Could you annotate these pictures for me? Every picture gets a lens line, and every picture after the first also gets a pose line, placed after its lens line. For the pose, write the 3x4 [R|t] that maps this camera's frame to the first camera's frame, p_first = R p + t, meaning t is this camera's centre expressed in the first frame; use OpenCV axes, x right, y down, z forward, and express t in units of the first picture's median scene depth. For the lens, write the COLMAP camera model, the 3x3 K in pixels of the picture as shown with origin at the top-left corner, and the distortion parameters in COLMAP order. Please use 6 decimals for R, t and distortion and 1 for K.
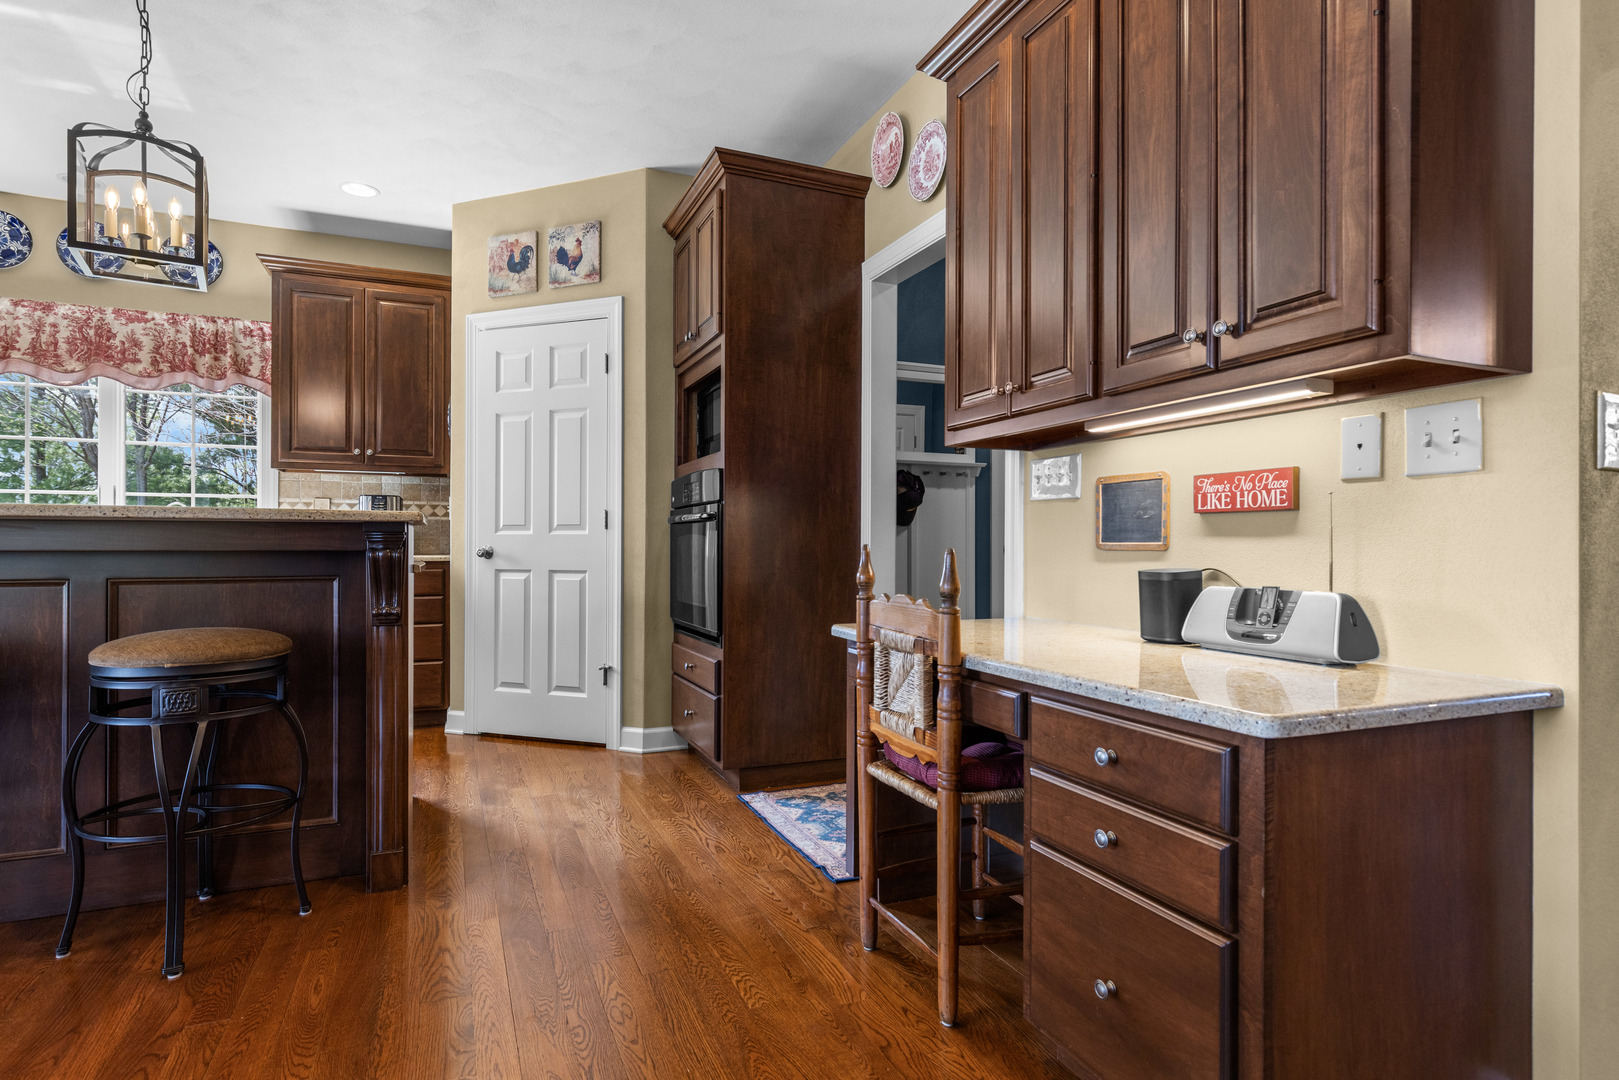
lens RADIAL K [[846.5, 0, 809.5], [0, 846.5, 540.0], [0, 0, 1]] dist [0.003287, 0.000798]
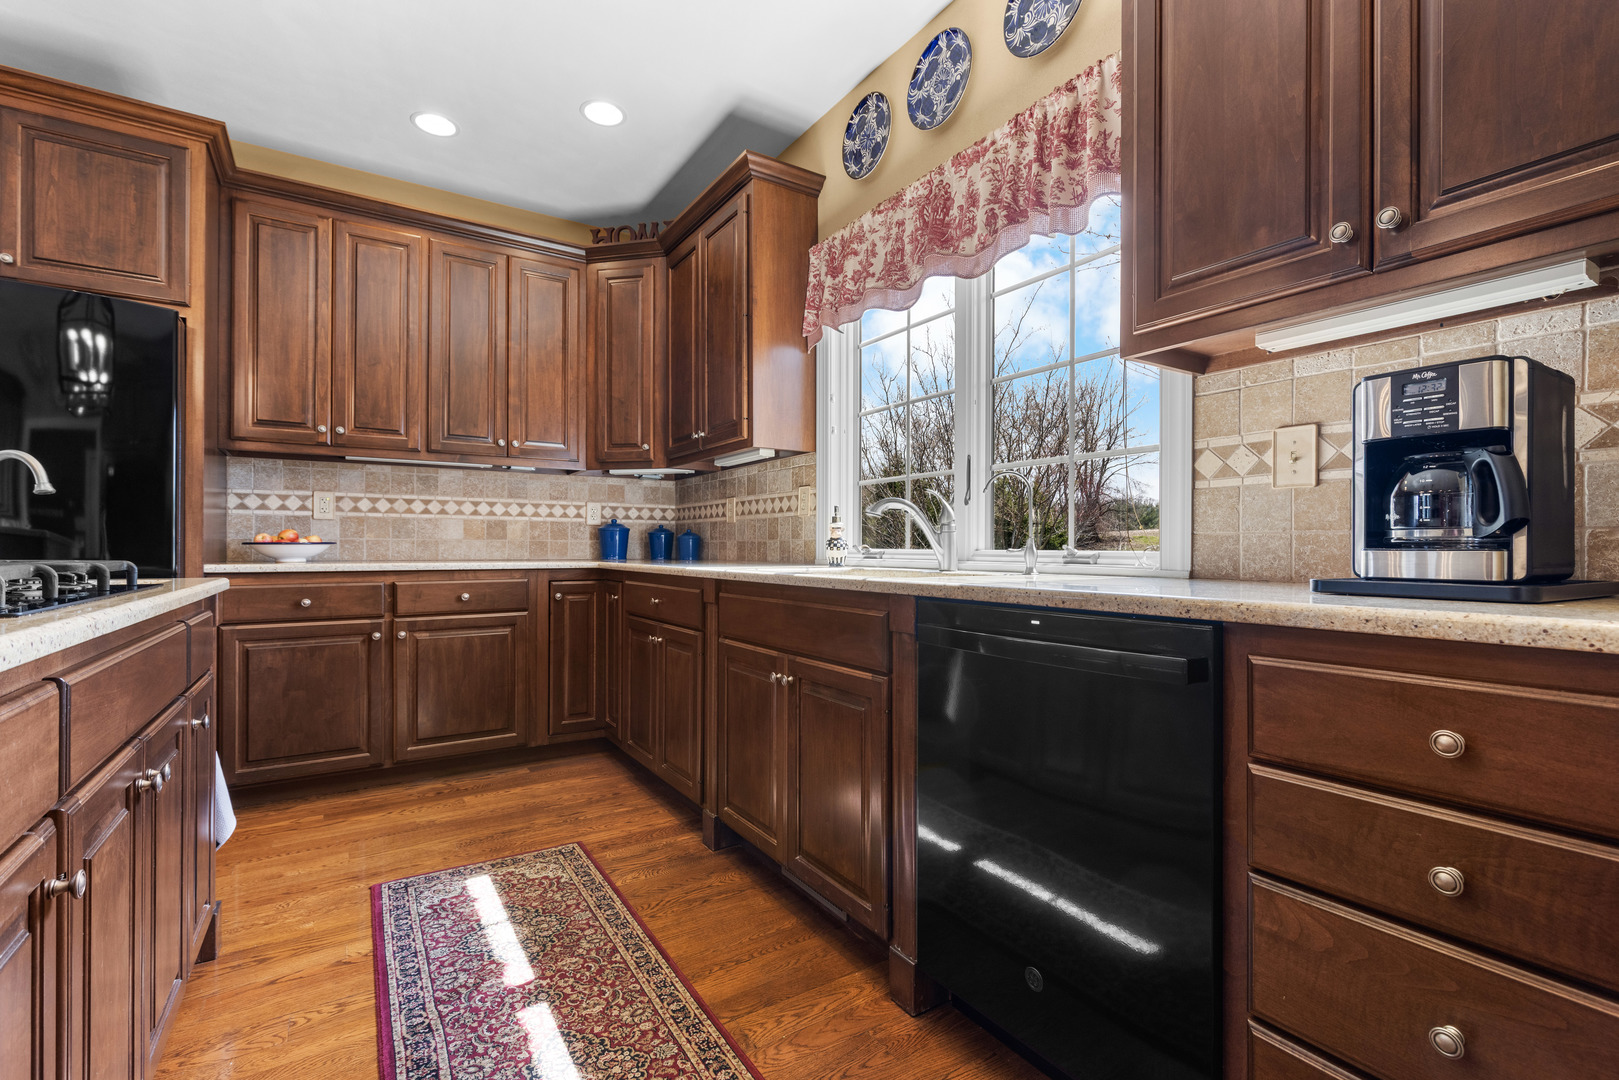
lens RADIAL K [[726.8, 0, 809.5], [0, 726.8, 540.0], [0, 0, 1]] dist [0.003343, -0.000182]
pose [[0.157006, -0.012225, -0.987522, -0.355139], [0.004460, 0.999922, -0.011669, 0.002042], [0.987588, -0.002572, 0.157048, 0.871274]]
